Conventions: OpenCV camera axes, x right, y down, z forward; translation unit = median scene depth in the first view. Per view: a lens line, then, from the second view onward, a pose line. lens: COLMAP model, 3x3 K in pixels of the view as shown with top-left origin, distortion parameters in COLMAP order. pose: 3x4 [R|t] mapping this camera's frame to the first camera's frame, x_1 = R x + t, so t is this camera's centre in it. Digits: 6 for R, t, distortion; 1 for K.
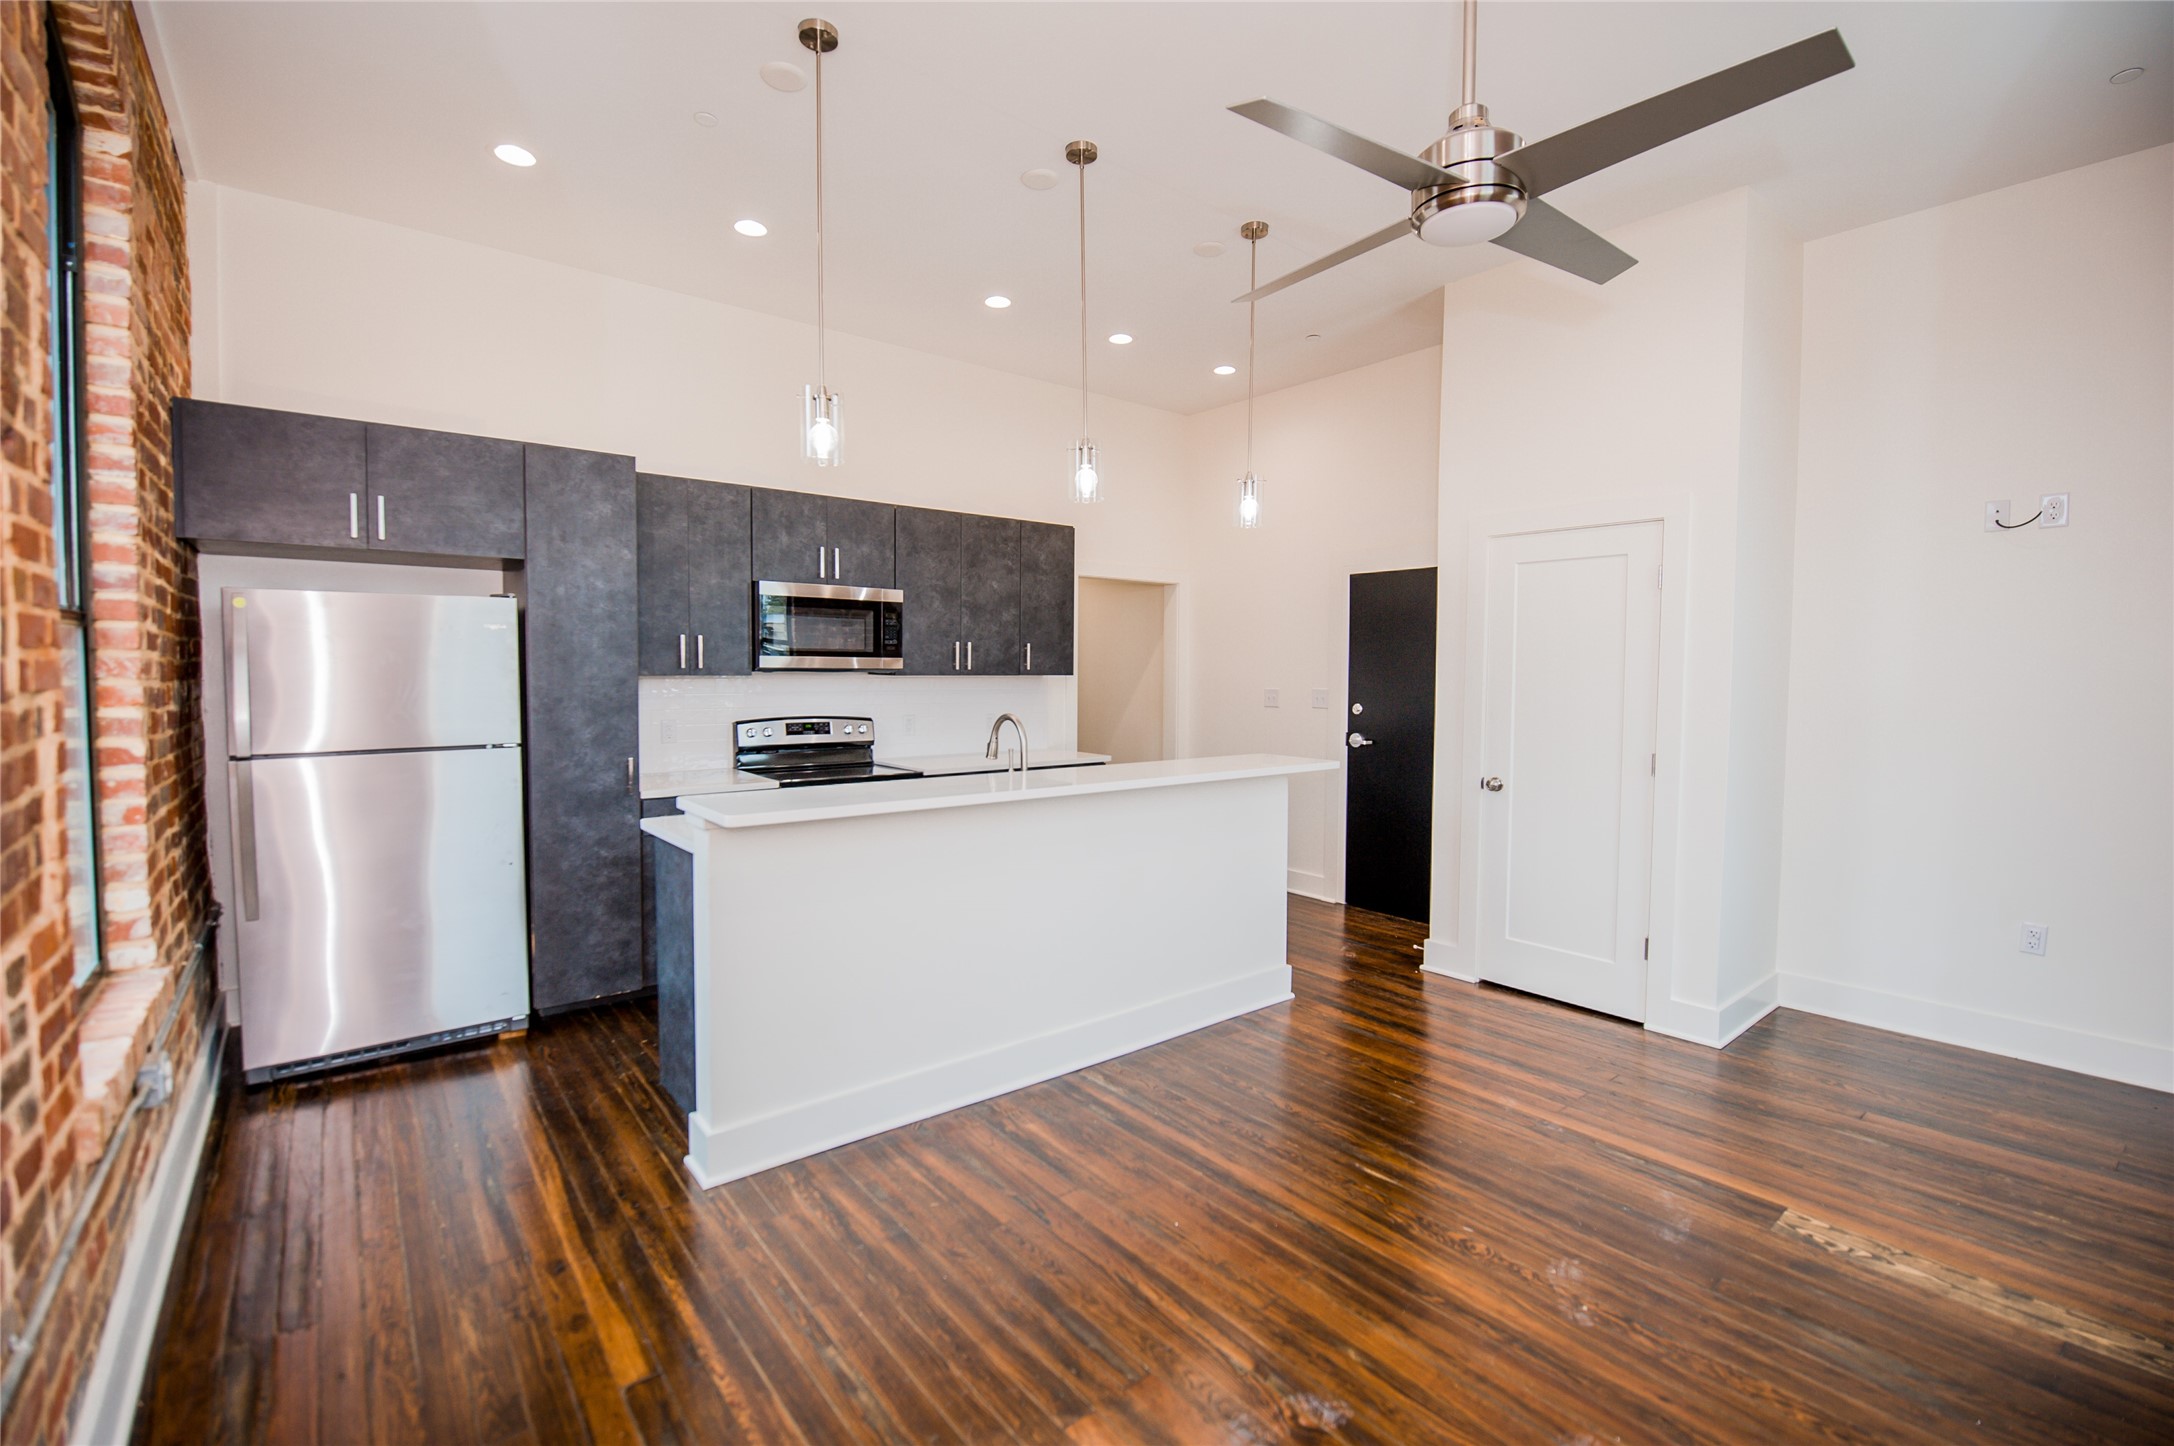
lens RADIAL K [[937.0, 0, 1088.2], [0, 937.0, 709.2], [0, 0, 1]] dist [-0.005006, -0.007968]
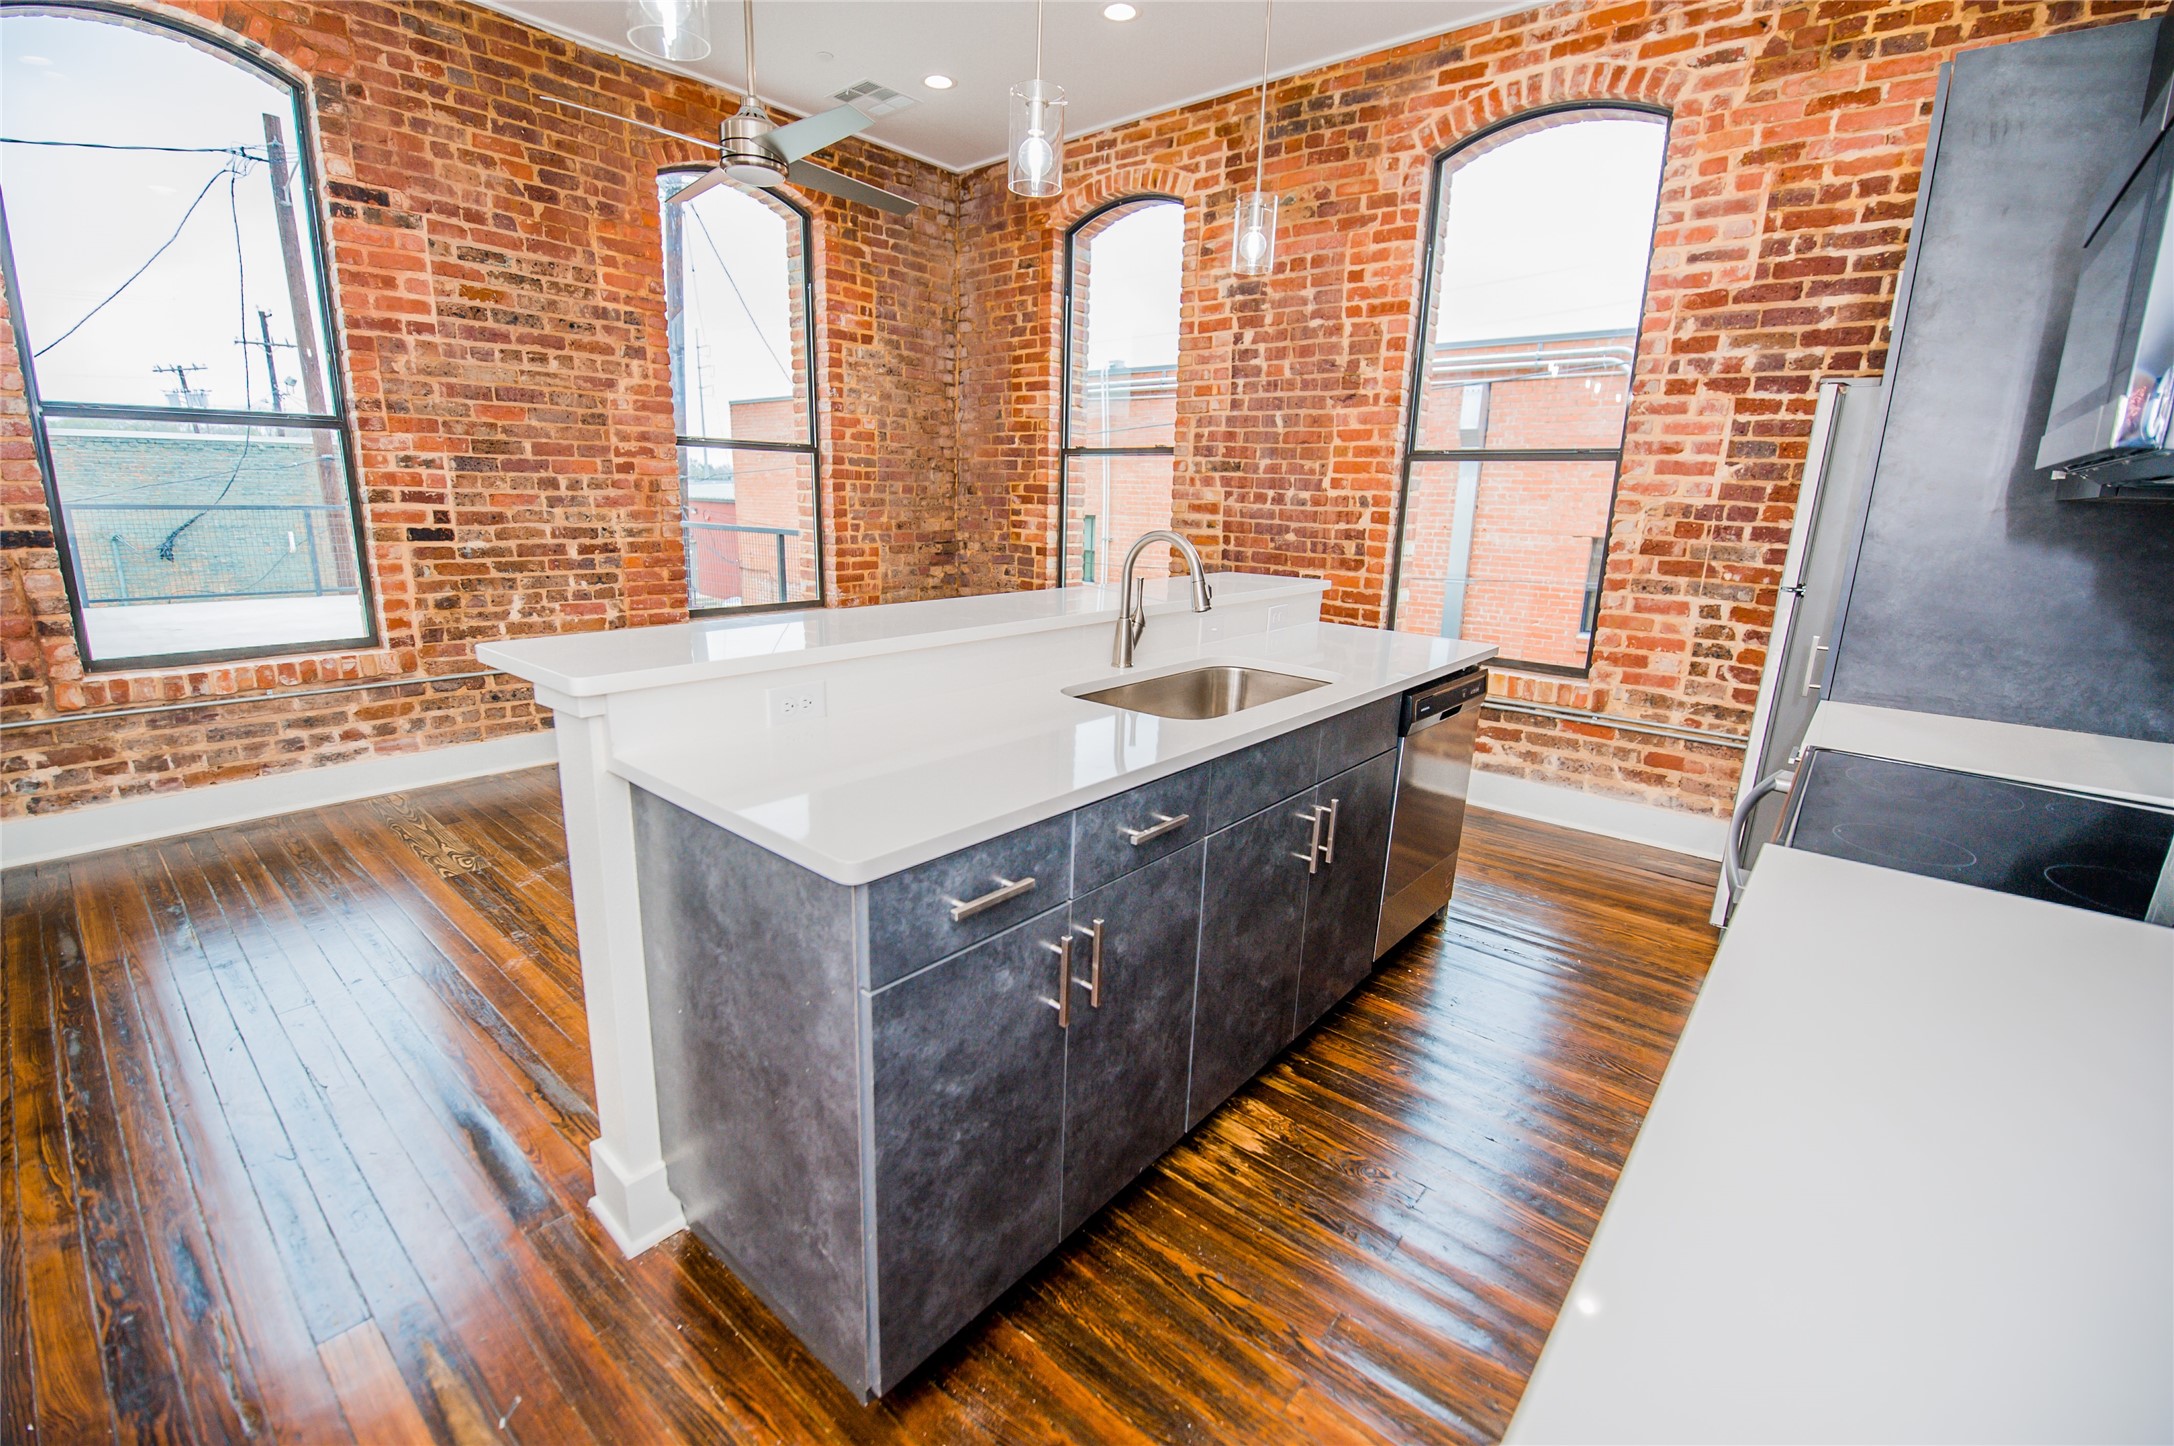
lens RADIAL K [[937.0, 0, 1085.7], [0, 937.0, 722.3], [0, 0, 1]] dist [-0.005006, -0.007968]
pose [[-0.983145, 0.011371, -0.182472, 0.073198], [-0.040954, 0.959004, 0.280419, -0.042826], [0.178180, 0.283165, -0.942374, 1.511327]]
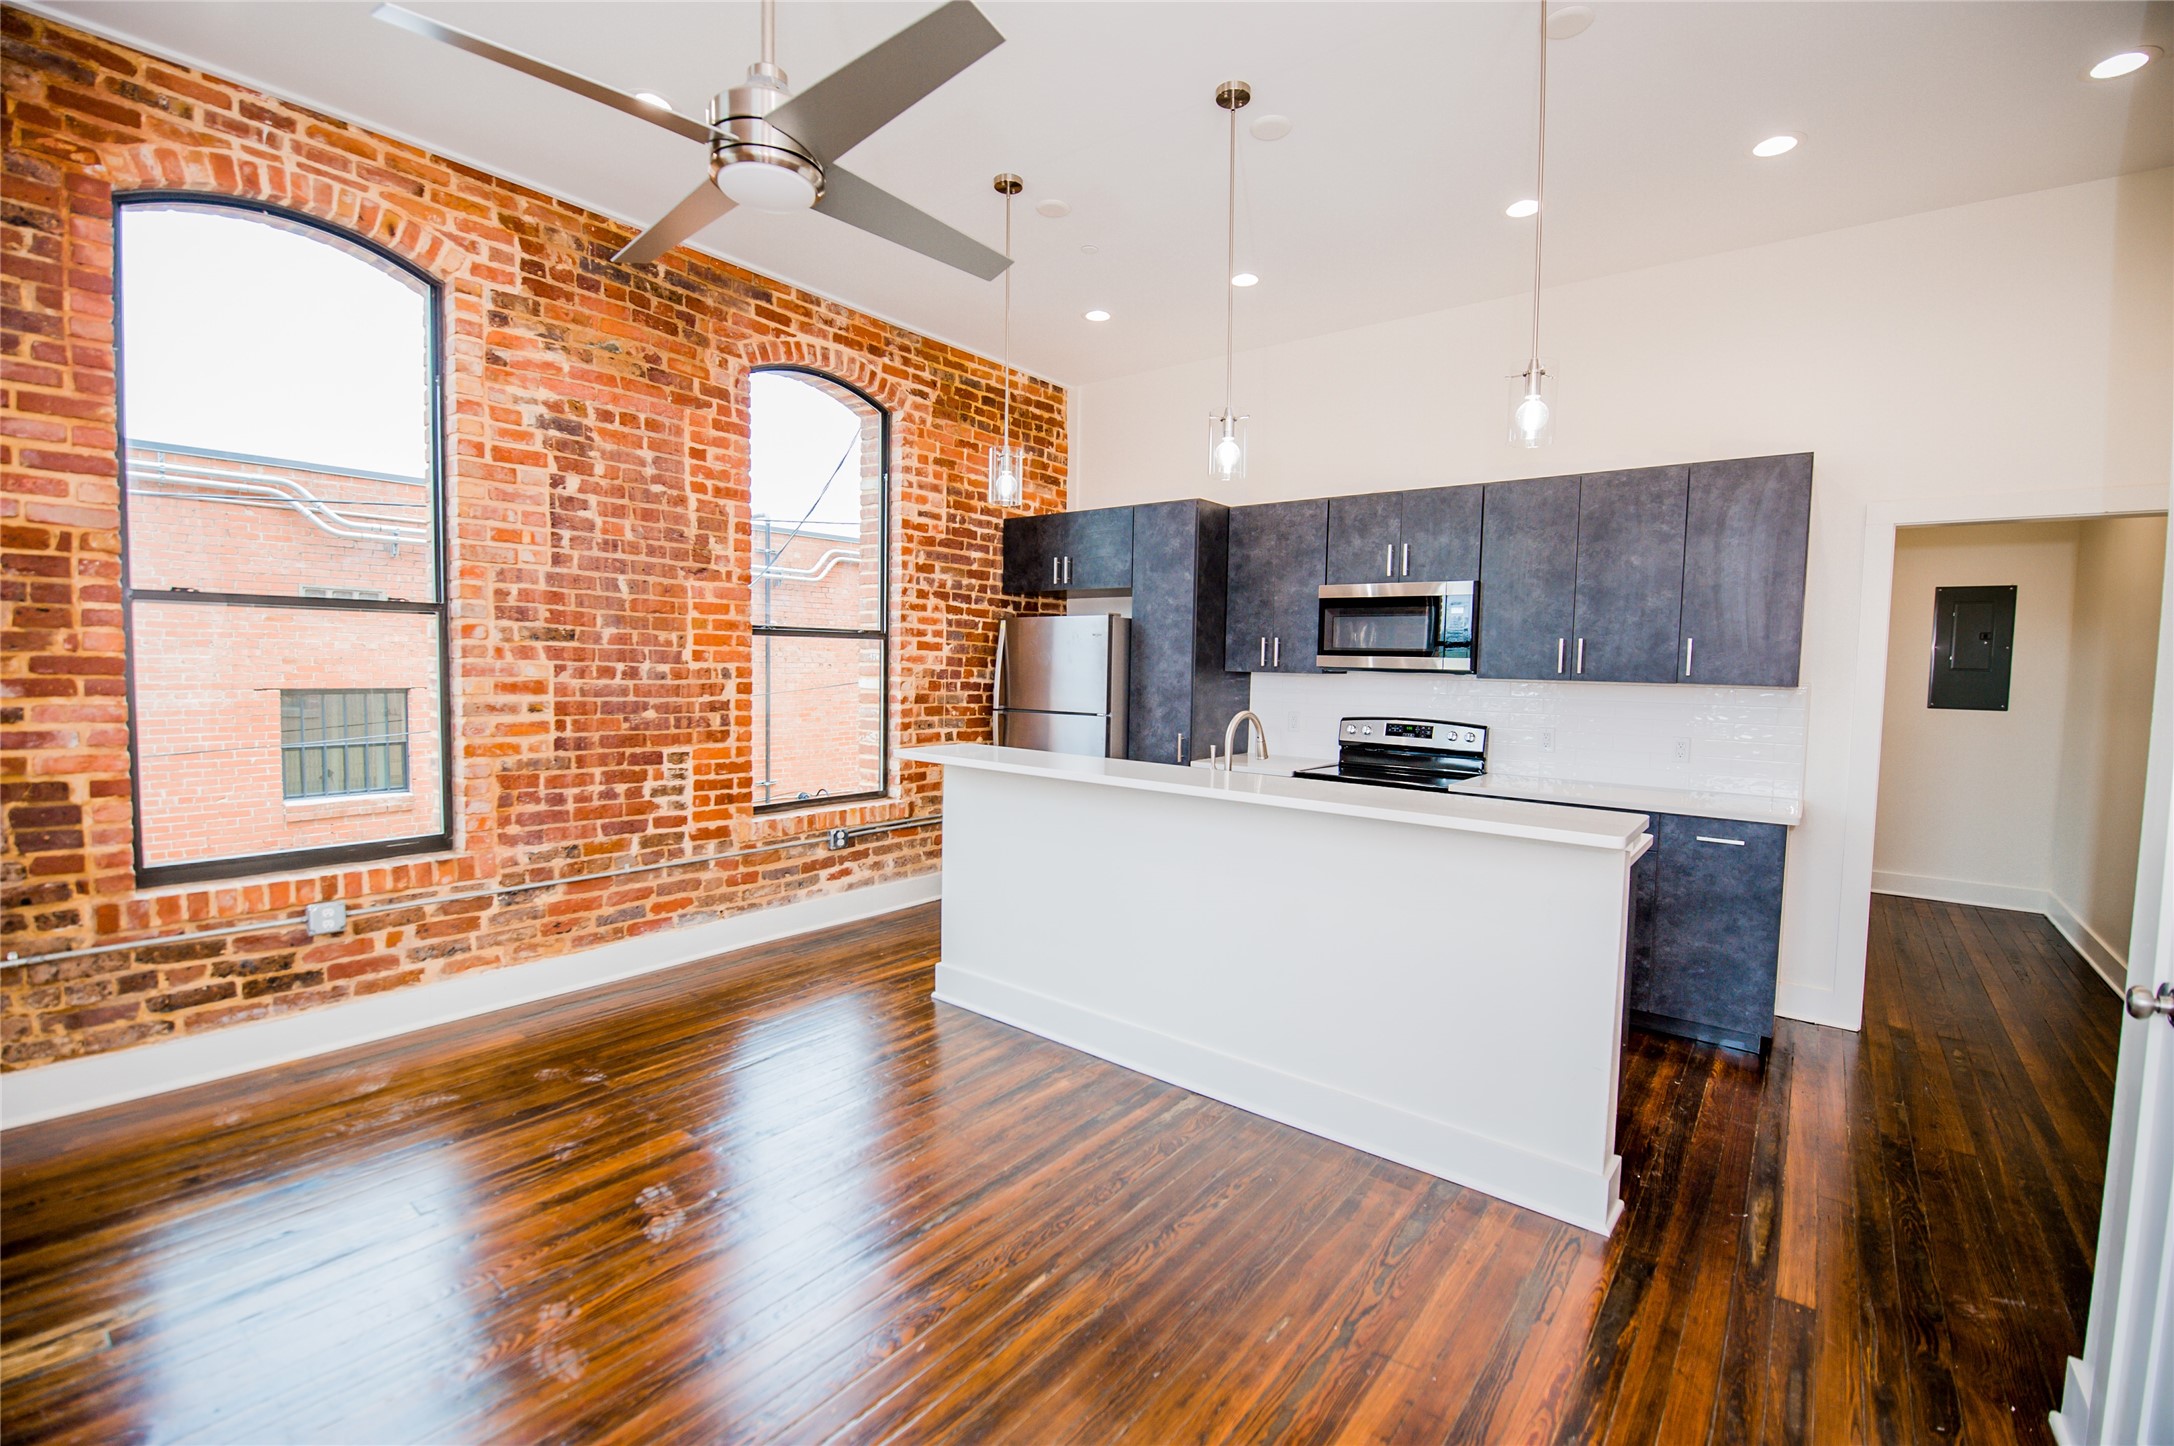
lens RADIAL K [[937.0, 0, 1083.8], [0, 937.0, 719.8], [0, 0, 1]] dist [-0.005006, -0.007968]
pose [[0.221187, 0.058306, -0.973487, 0.750130], [-0.063382, 0.996960, 0.045311, -0.017593], [0.973170, 0.051679, 0.224210, 0.585500]]
